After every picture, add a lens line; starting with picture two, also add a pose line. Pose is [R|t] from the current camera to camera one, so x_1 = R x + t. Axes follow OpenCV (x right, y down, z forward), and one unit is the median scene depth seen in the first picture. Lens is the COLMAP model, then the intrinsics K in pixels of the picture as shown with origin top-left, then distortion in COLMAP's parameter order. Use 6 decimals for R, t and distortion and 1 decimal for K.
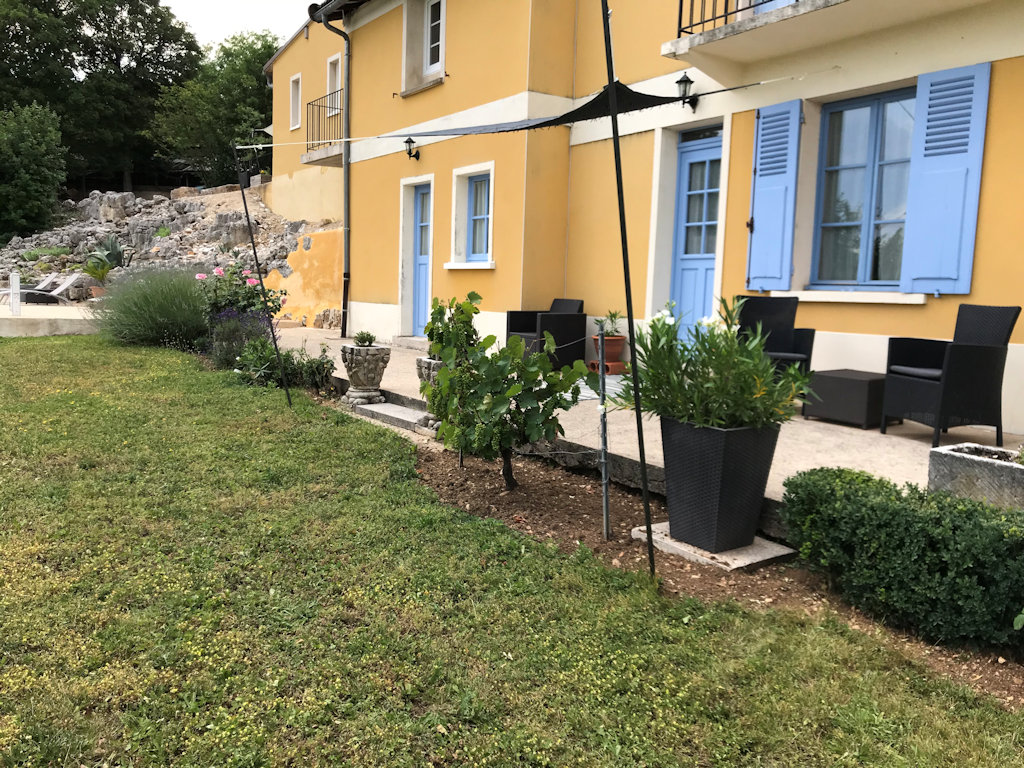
lens RADIAL K [[883.3, 0, 512.1], [0, 883.3, 383.2], [0, 0, 1]] dist [0.010196, -0.004000]
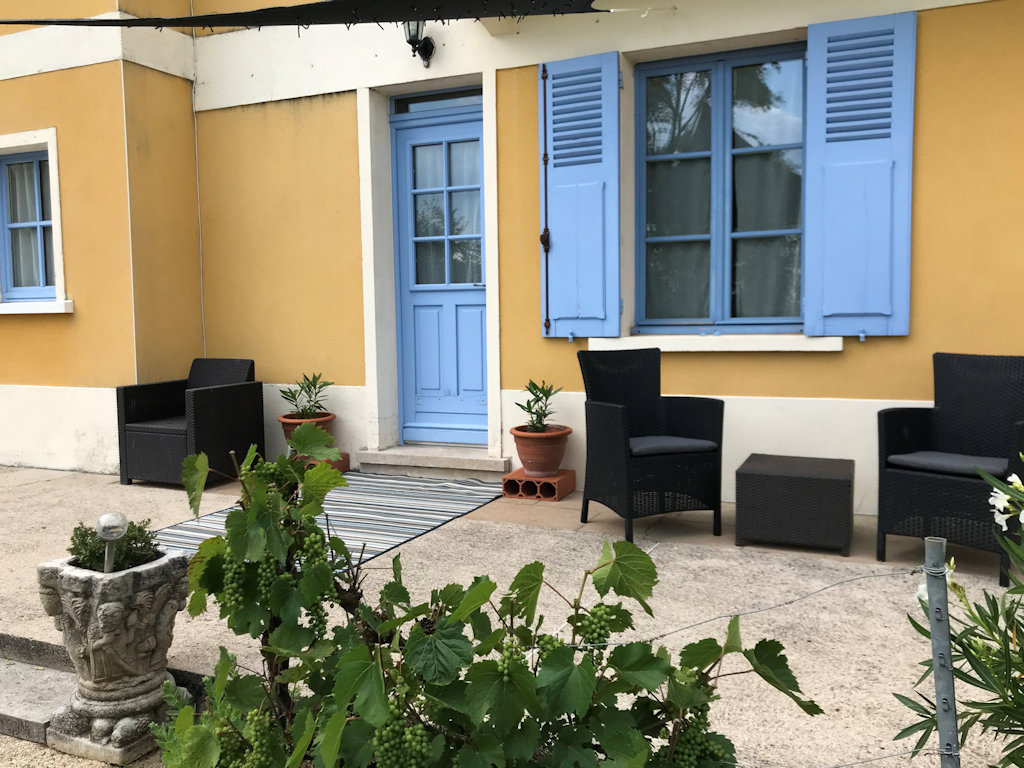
lens RADIAL K [[883.3, 0, 509.8], [0, 883.3, 385.5], [0, 0, 1]] dist [0.010196, -0.004000]
pose [[0.849686, -0.084818, 0.520422, -0.108173], [0.091950, 0.995690, 0.012152, -0.080864], [-0.519209, 0.037527, 0.853823, 0.456109]]
